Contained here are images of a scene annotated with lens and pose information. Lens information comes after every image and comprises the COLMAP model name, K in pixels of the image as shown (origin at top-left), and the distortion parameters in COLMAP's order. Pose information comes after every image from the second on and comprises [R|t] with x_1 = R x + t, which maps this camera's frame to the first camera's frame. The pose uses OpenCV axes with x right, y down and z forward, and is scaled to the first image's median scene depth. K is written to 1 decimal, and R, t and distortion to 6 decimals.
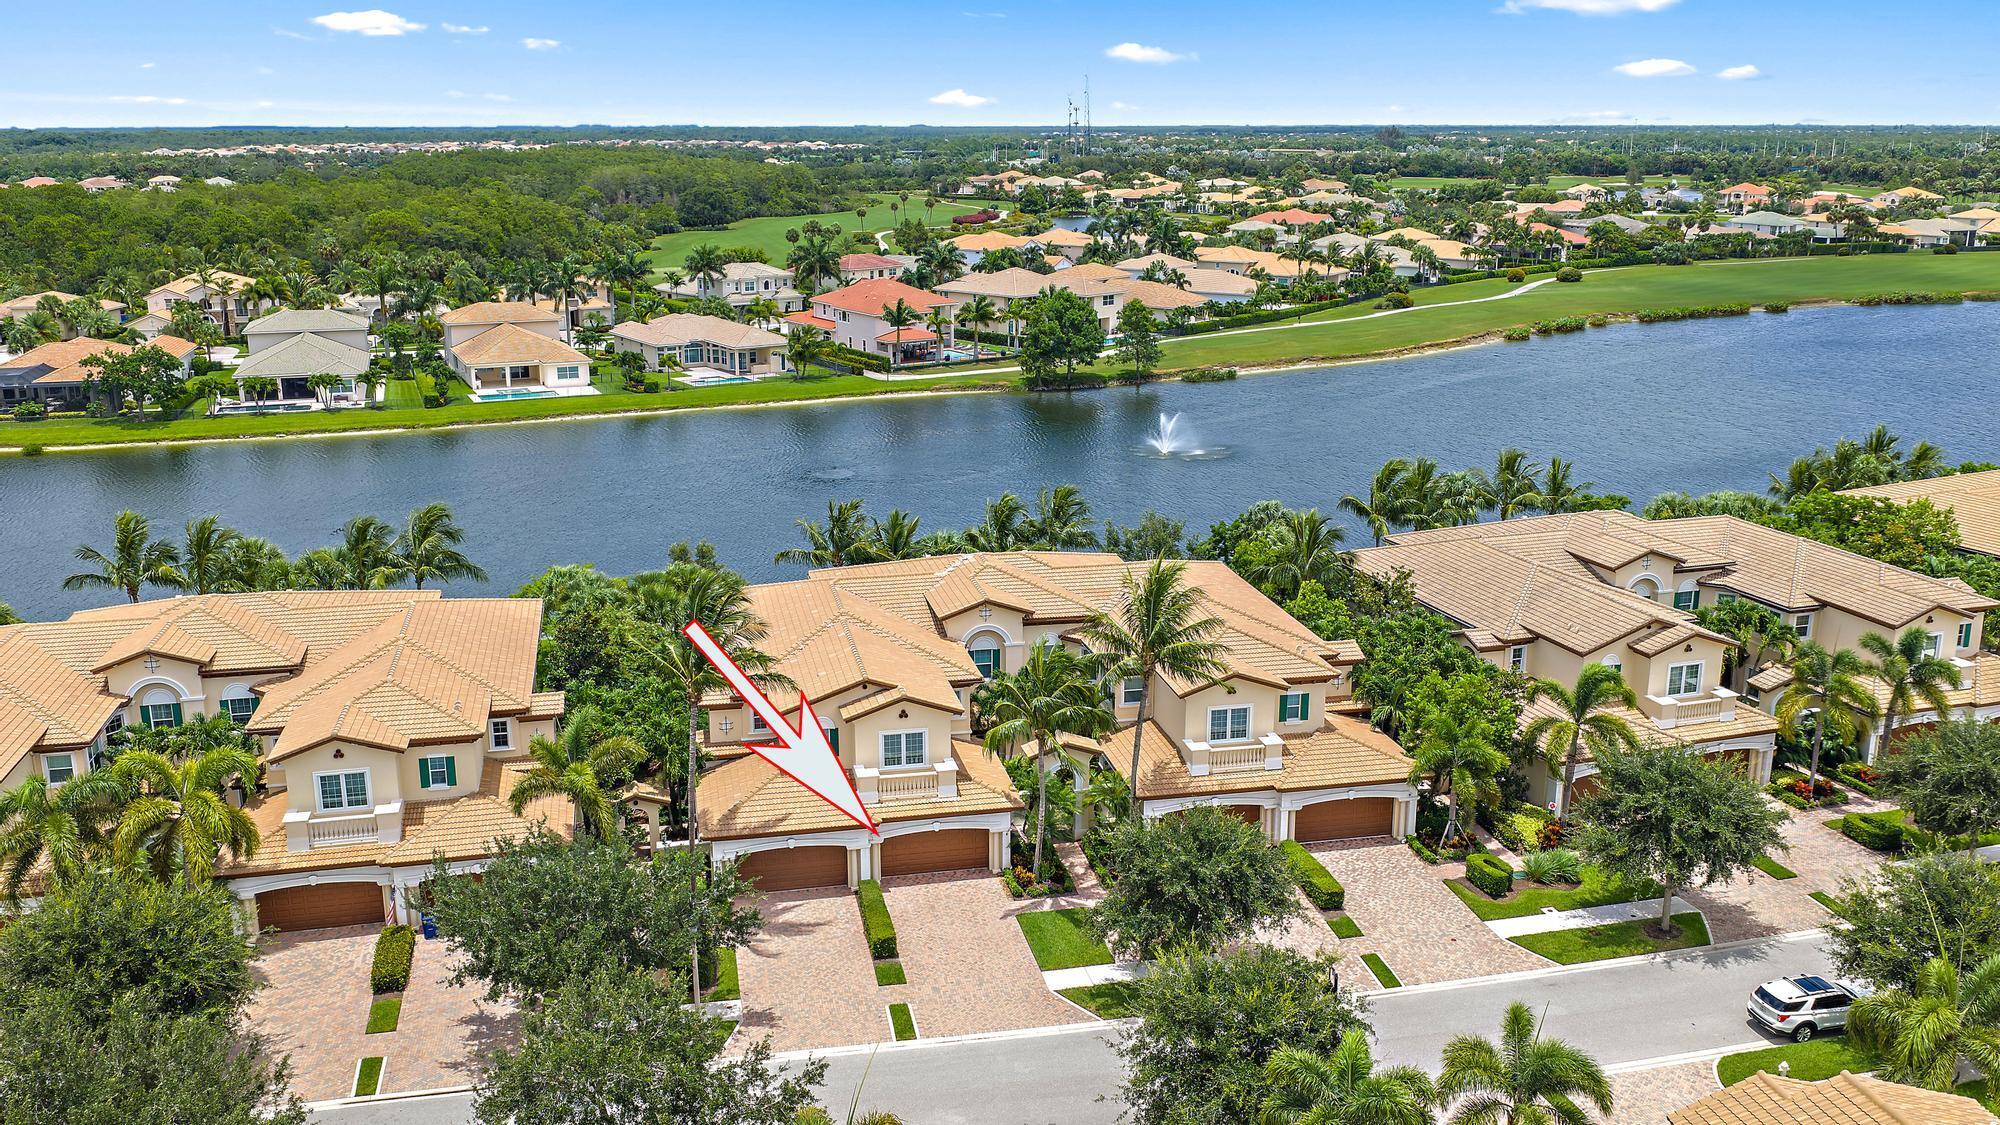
lens RADIAL K [[1659.3, 0, 1000.0], [0, 1659.3, 562.5], [0, 0, 1]] dist [0.019623, -0.047631]
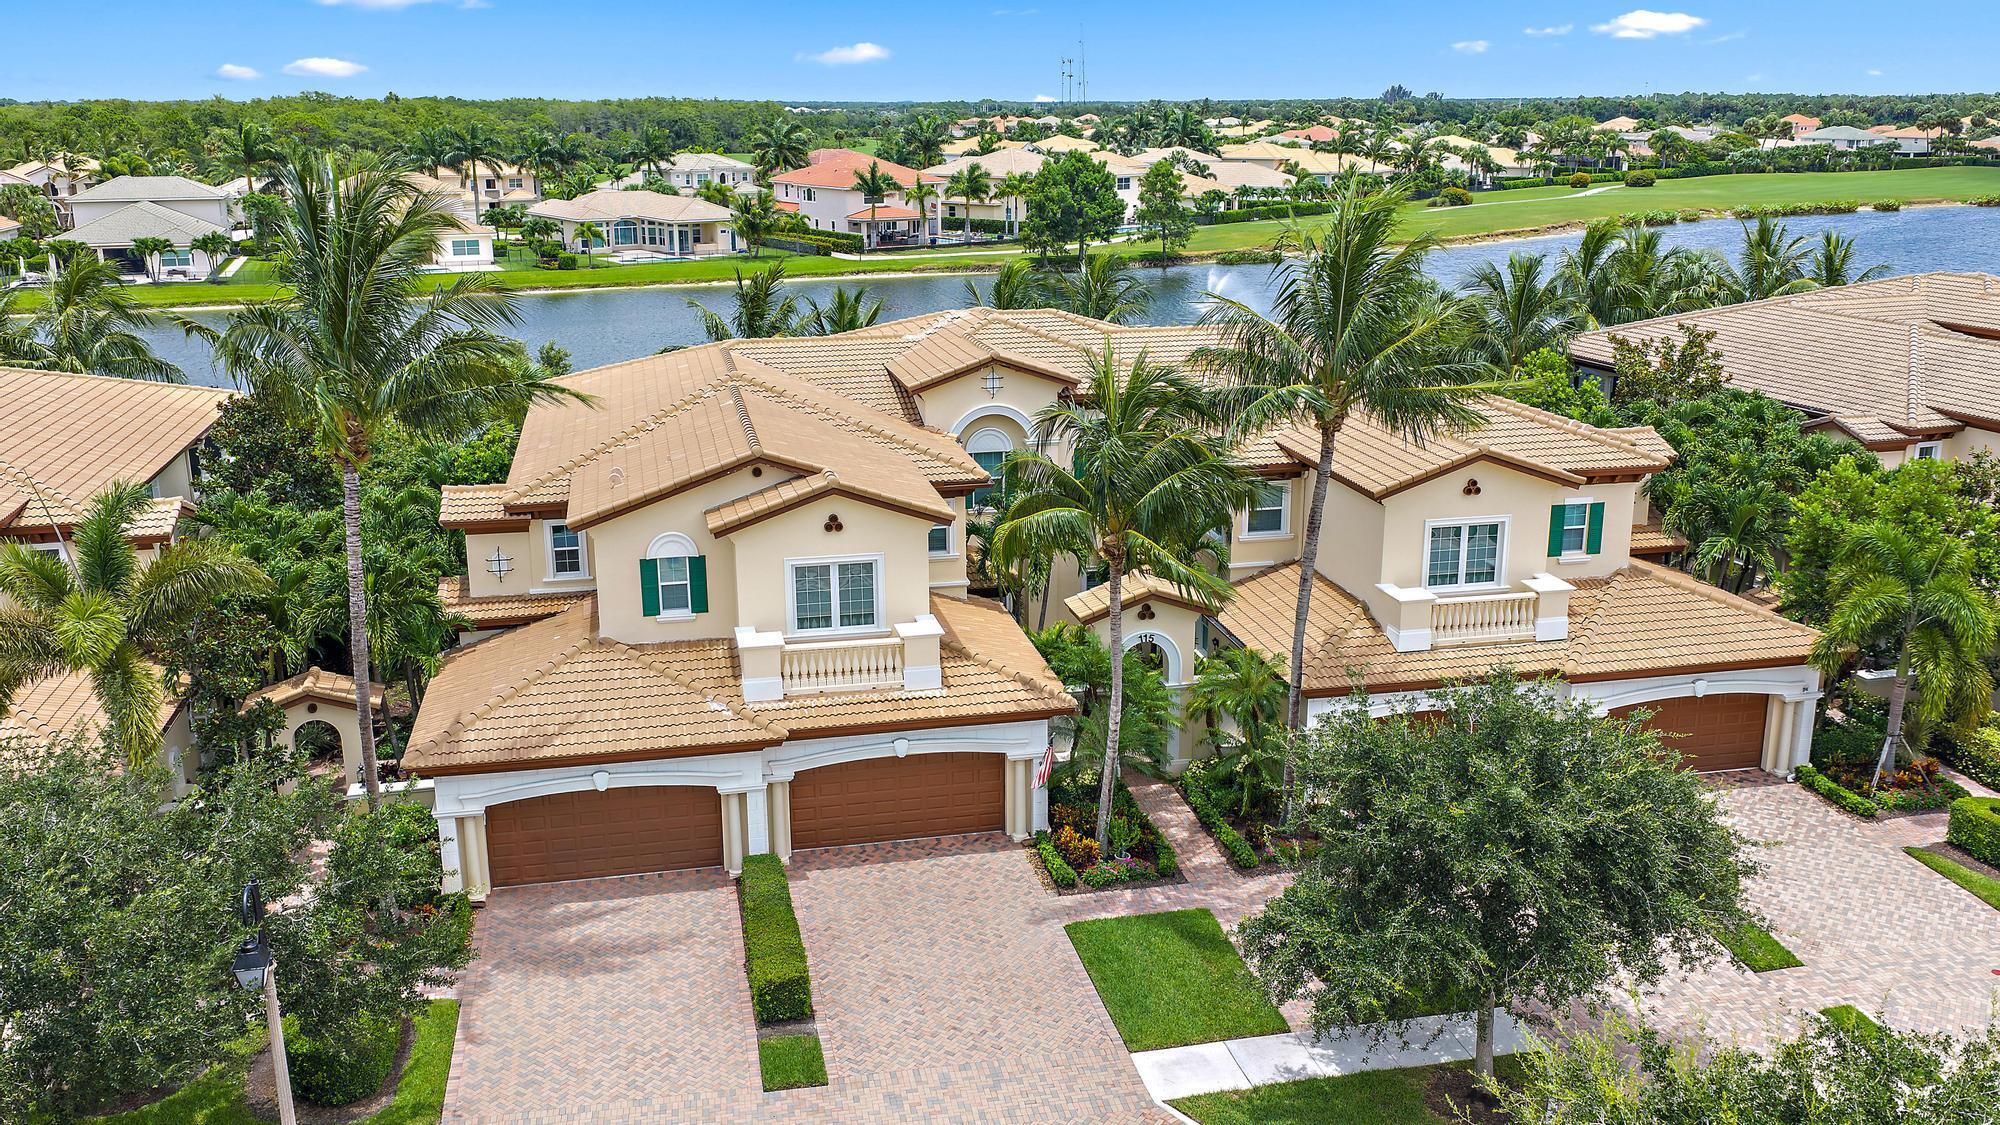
lens RADIAL K [[1659.3, 0, 1000.0], [0, 1659.3, 562.5], [0, 0, 1]] dist [0.019623, -0.047631]
pose [[0.999973, -0.004805, 0.005611, -0.010460], [0.004779, 0.999978, 0.004696, 0.096180], [-0.005633, -0.004669, 0.999973, 0.476737]]
